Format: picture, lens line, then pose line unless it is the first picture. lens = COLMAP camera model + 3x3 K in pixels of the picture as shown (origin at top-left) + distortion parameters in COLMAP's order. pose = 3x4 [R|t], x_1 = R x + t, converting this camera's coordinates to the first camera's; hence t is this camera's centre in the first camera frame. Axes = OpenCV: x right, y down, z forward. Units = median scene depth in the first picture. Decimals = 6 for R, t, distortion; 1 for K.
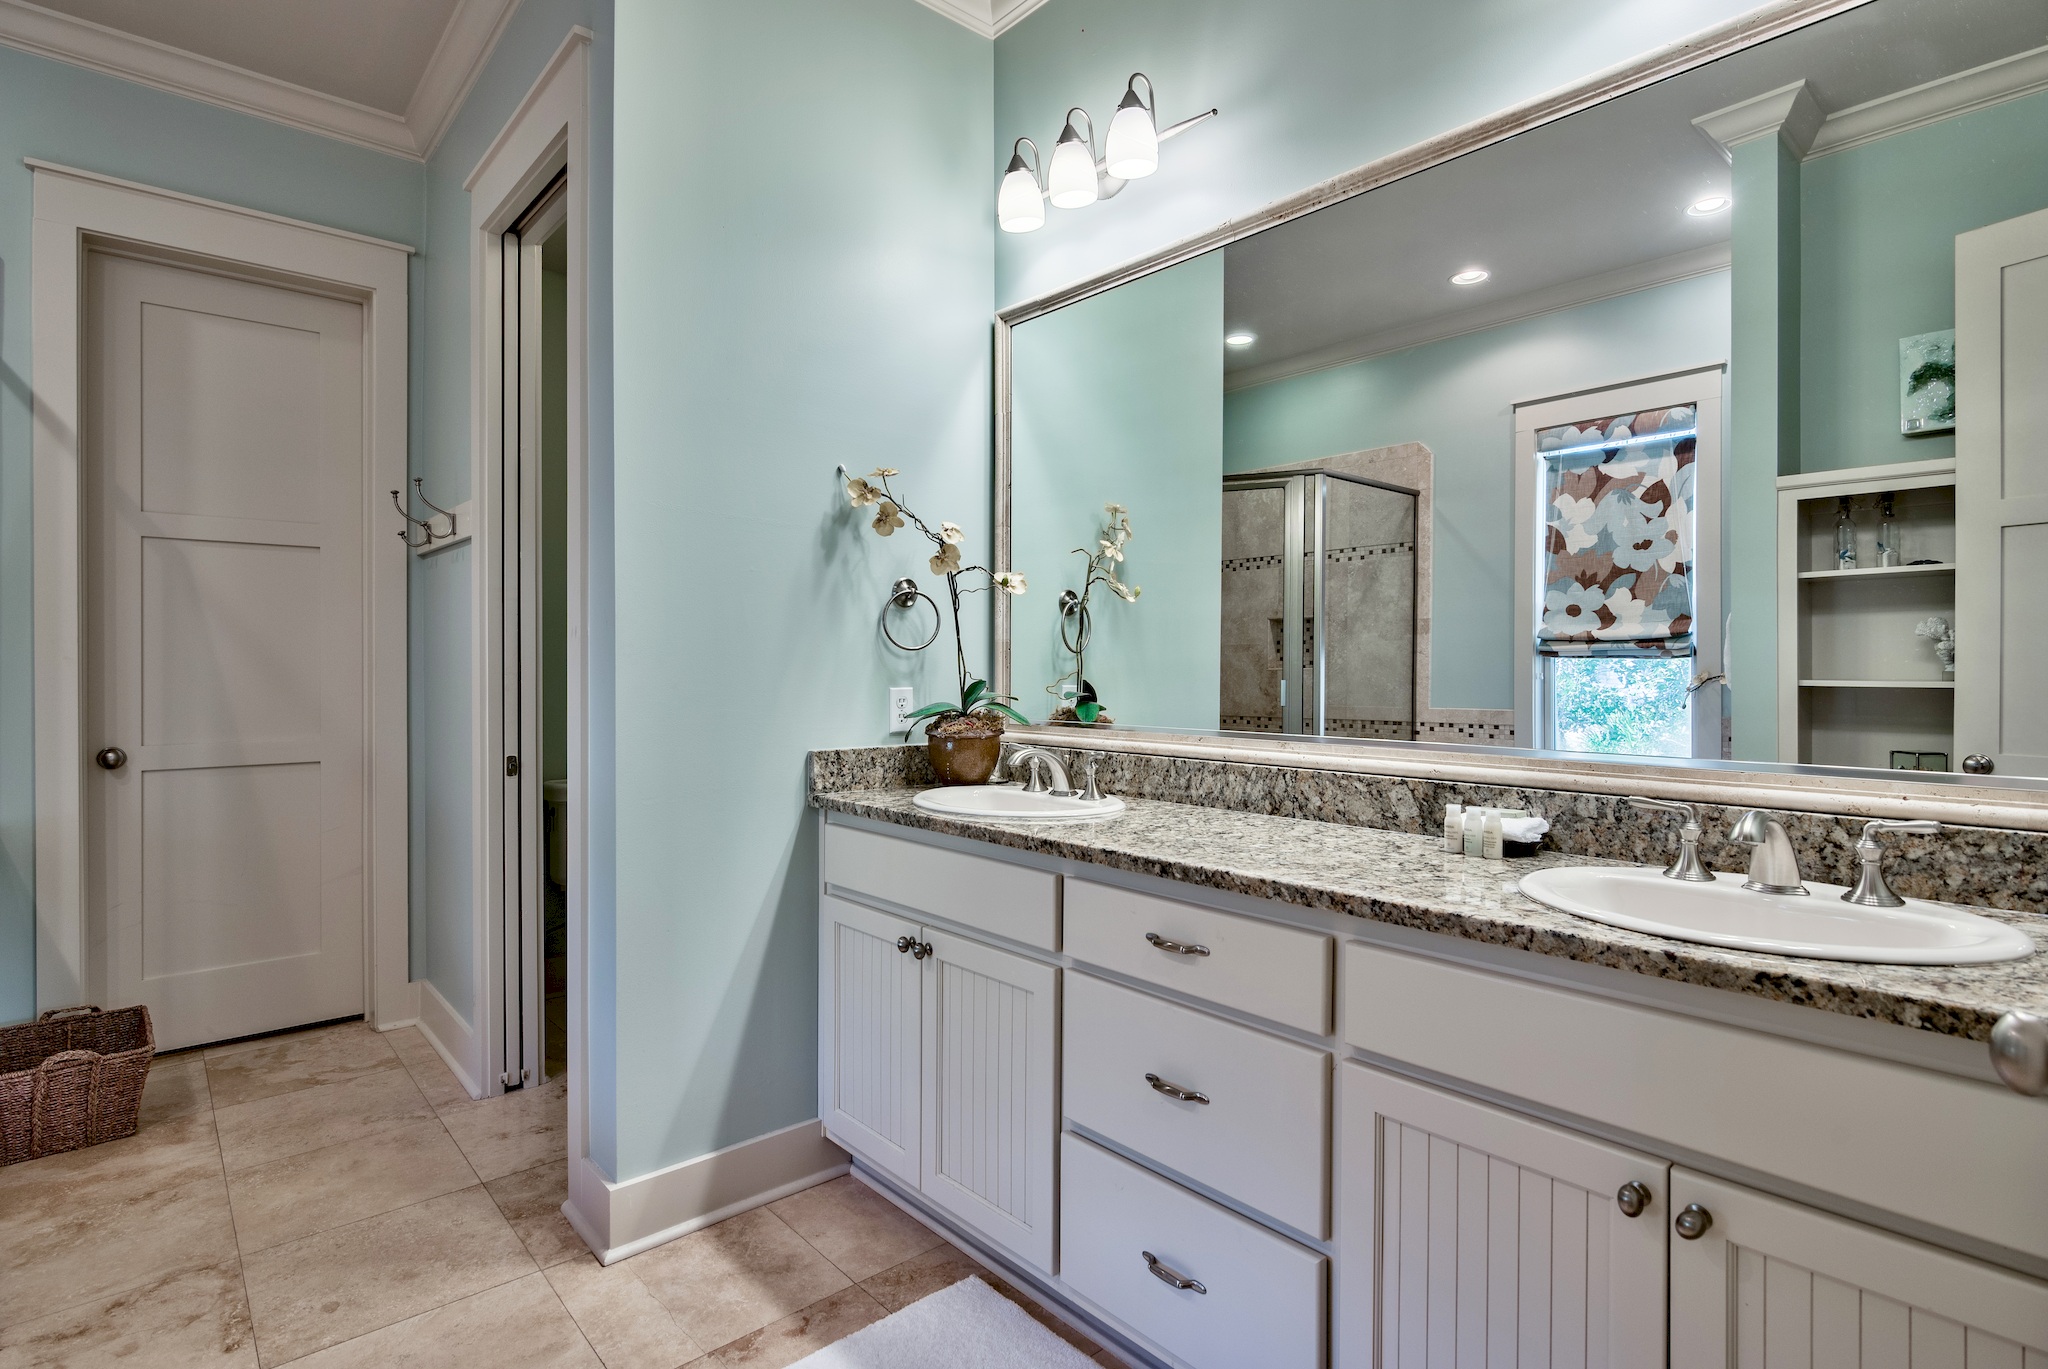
lens RADIAL K [[1026.8, 0, 1021.7], [0, 1026.8, 673.3], [0, 0, 1]] dist [-0.012090, 0.002620]
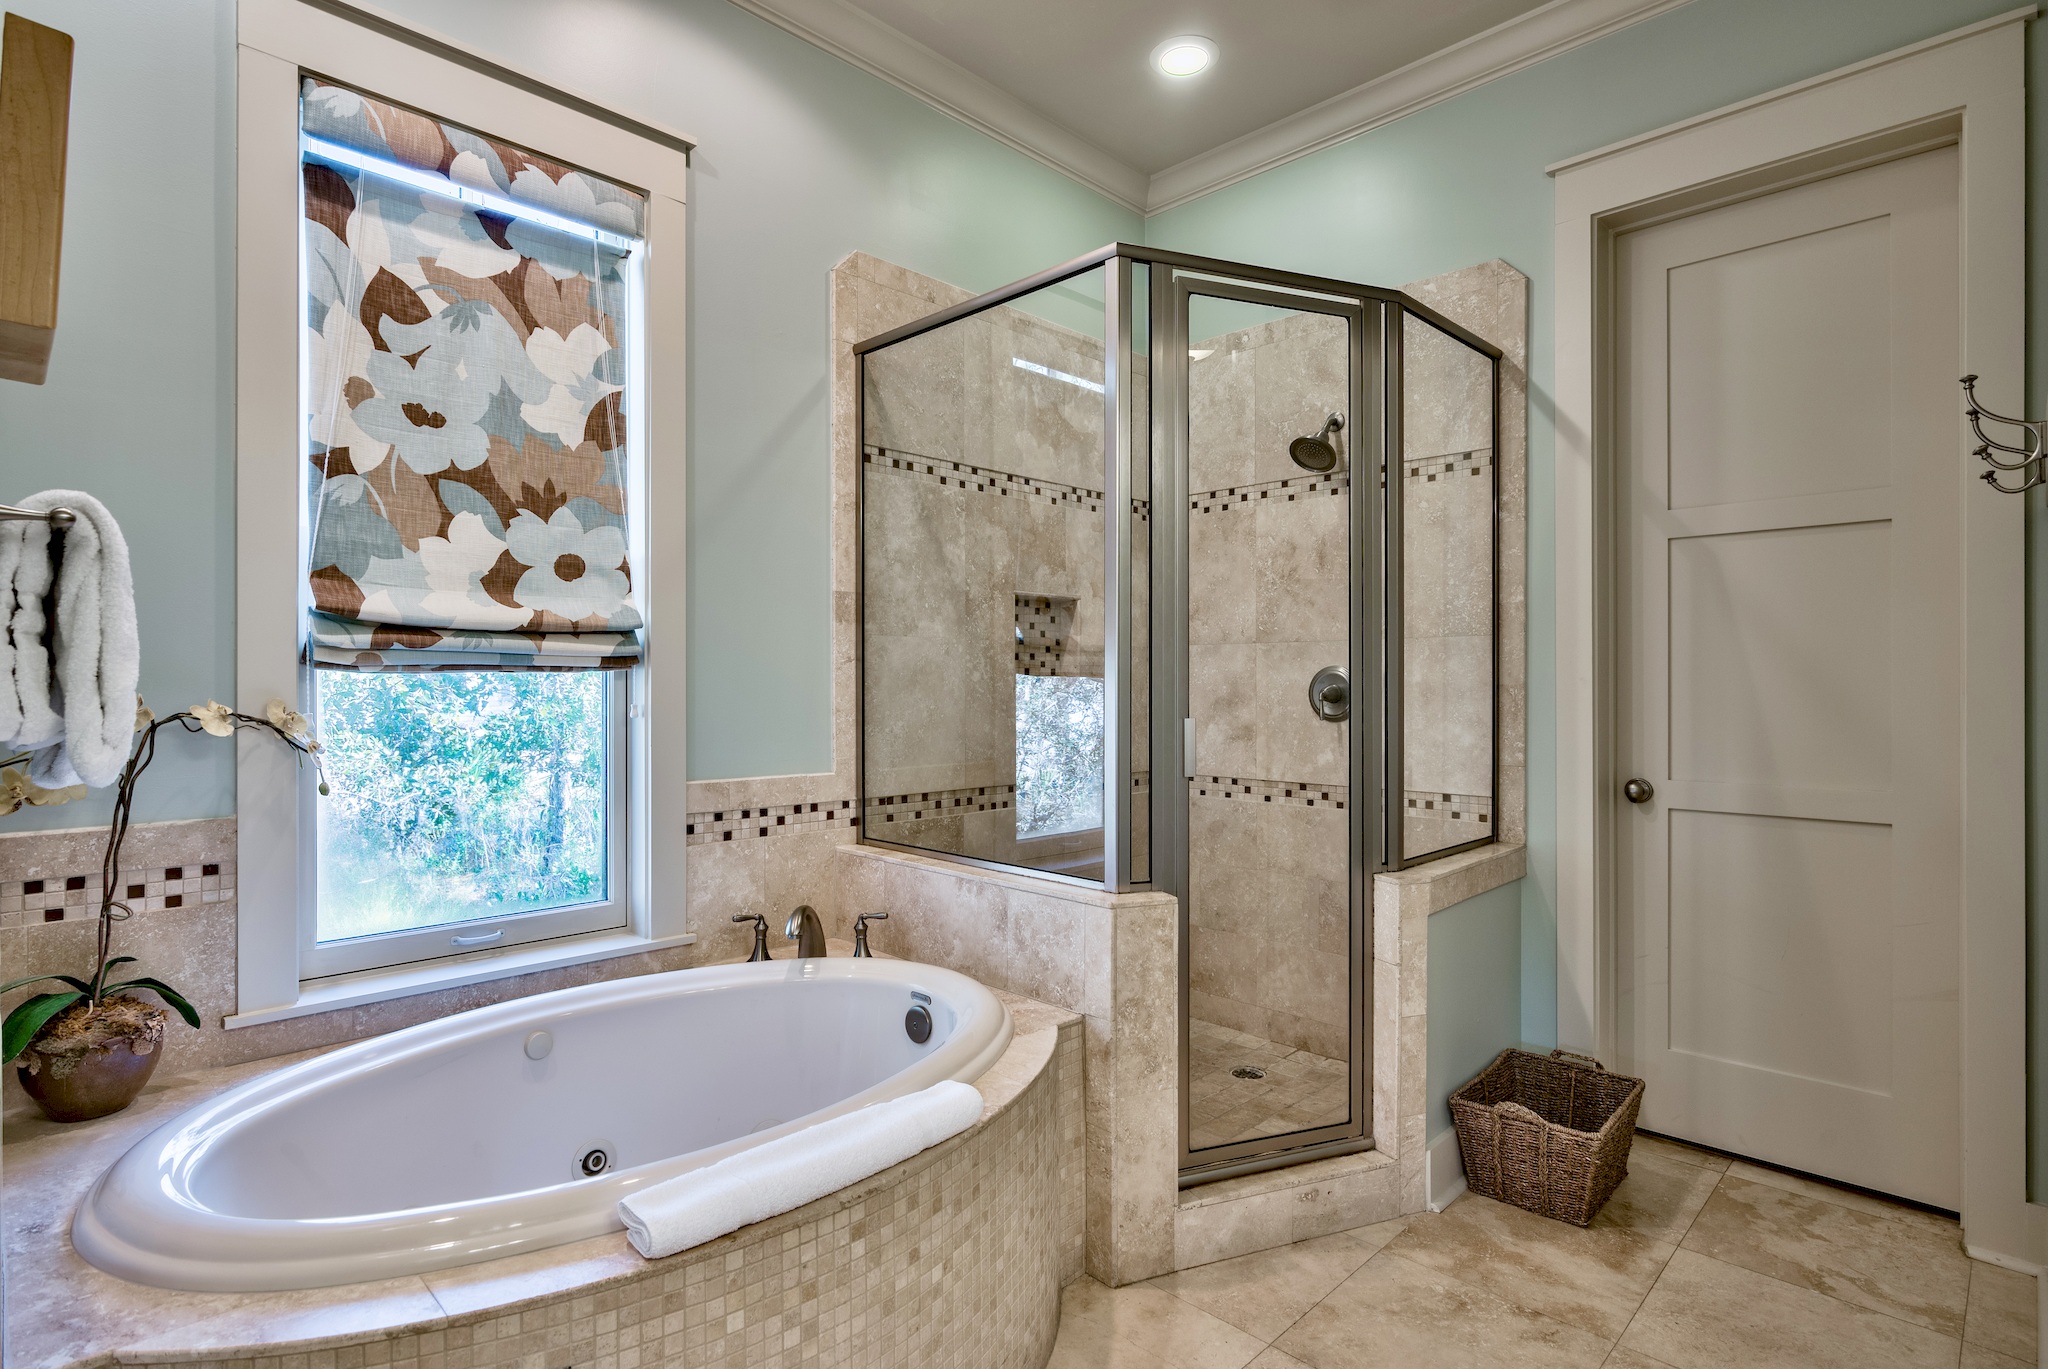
lens RADIAL K [[1026.8, 0, 1020.6], [0, 1026.8, 683.6], [0, 0, 1]] dist [-0.012090, 0.002620]
pose [[0.064515, 0.000222, -0.997917, -0.030673], [-0.007577, 0.999971, -0.000268, -0.006067], [0.997888, 0.007579, 0.064515, 0.399139]]
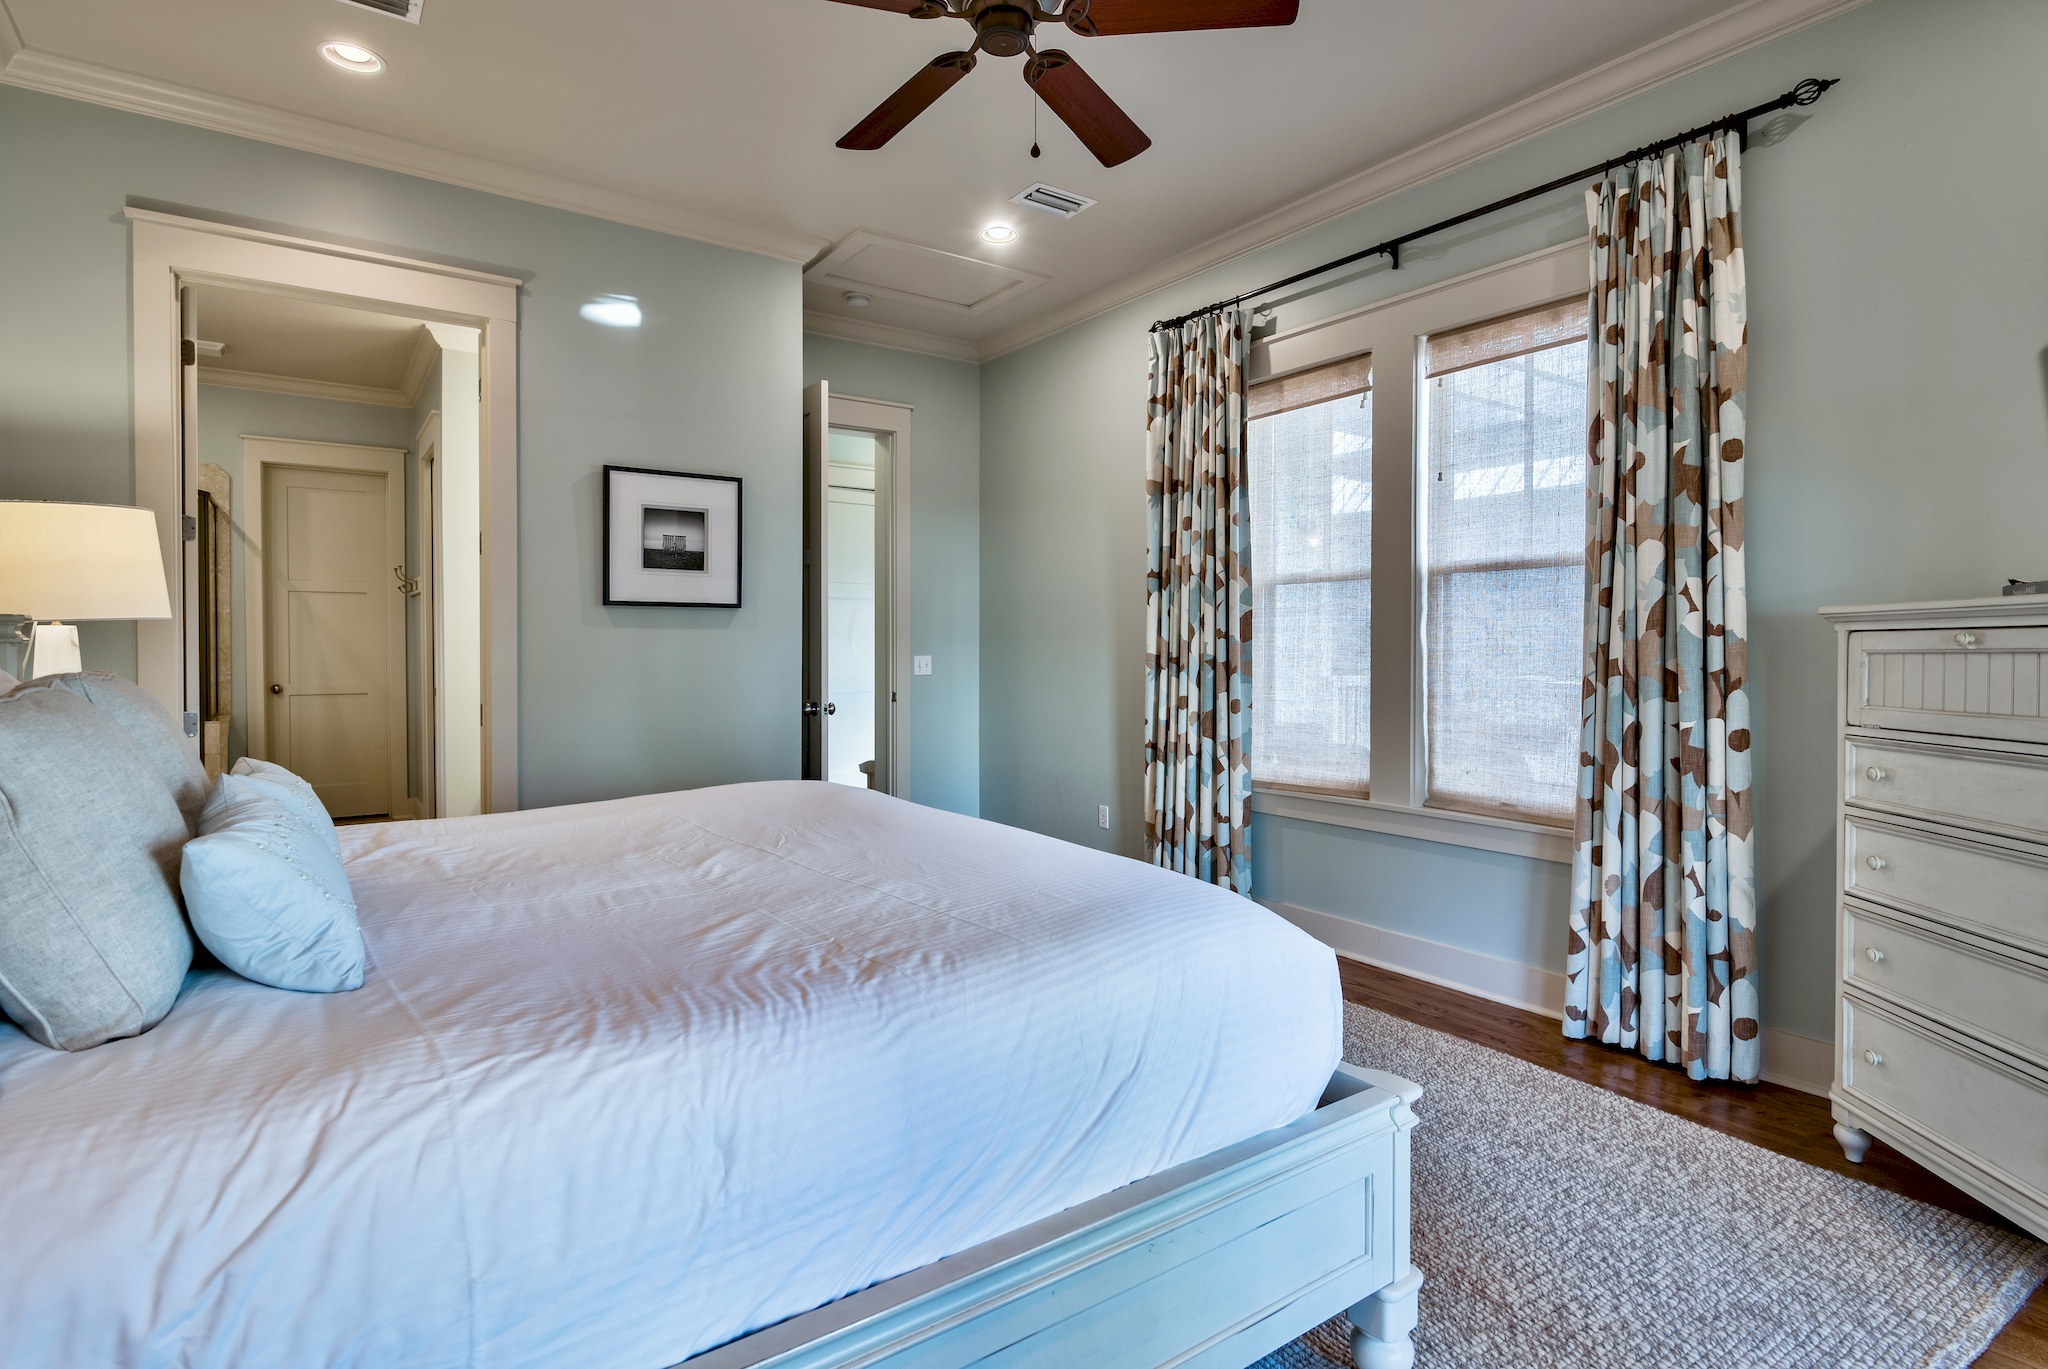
lens RADIAL K [[1026.8, 0, 1021.7], [0, 1026.8, 664.5], [0, 0, 1]] dist [-0.012090, 0.002620]
pose [[0.994694, 0.000020, -0.102874, 0.990759], [0.001302, 0.999917, 0.012783, 0.002187], [0.102866, -0.012849, 0.994612, -1.090780]]
